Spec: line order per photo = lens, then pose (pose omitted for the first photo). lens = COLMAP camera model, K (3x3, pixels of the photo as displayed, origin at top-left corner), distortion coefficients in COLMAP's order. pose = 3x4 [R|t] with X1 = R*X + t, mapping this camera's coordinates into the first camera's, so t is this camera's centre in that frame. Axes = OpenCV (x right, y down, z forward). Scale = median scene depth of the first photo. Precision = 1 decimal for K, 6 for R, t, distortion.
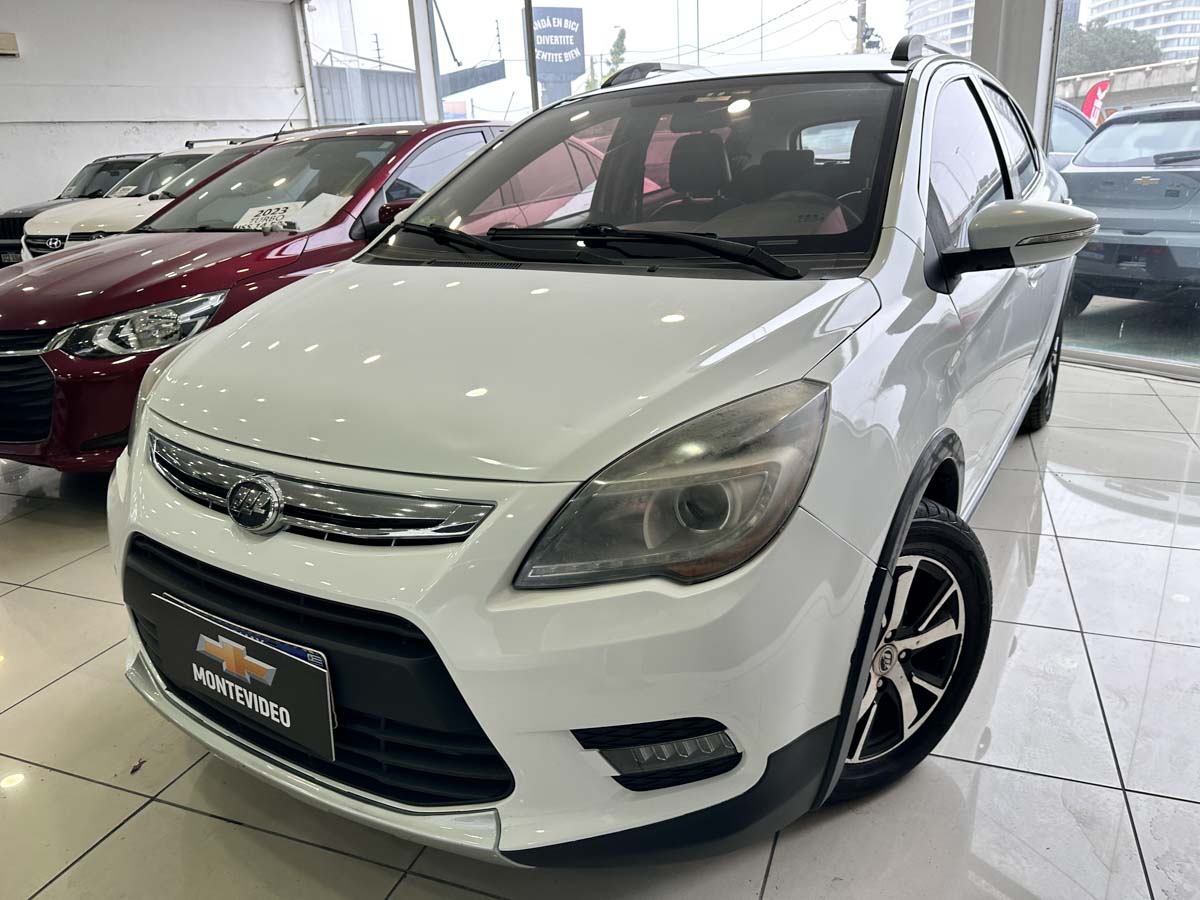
lens RADIAL K [[842.8, 0, 599.6], [0, 842.8, 470.1], [0, 0, 1]] dist [0.008353, -0.008516]
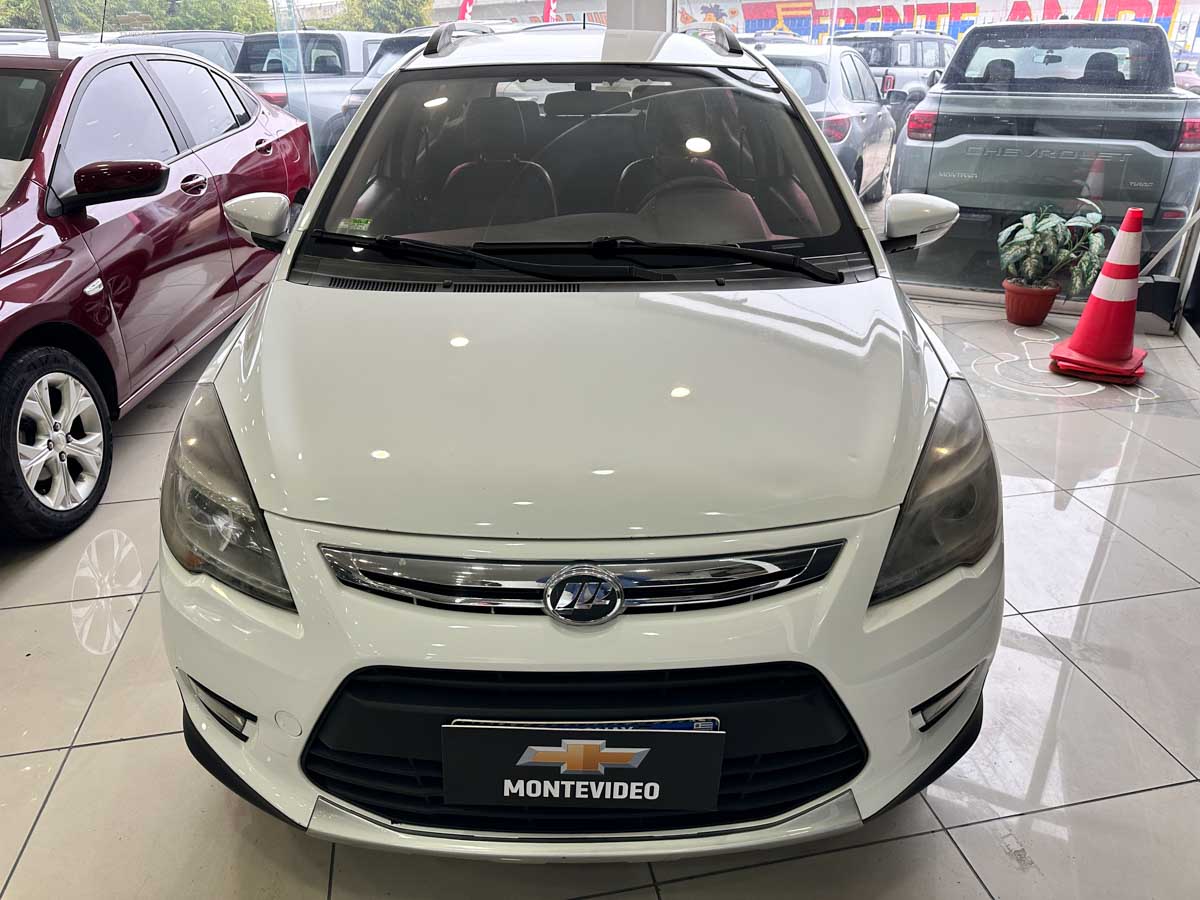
lens RADIAL K [[842.8, 0, 599.6], [0, 842.8, 470.1], [0, 0, 1]] dist [0.008353, -0.008516]
pose [[0.841198, -0.202836, 0.501242, -0.845220], [0.152883, 0.978371, 0.139341, -0.230172], [-0.518665, -0.040582, 0.854014, 0.185939]]
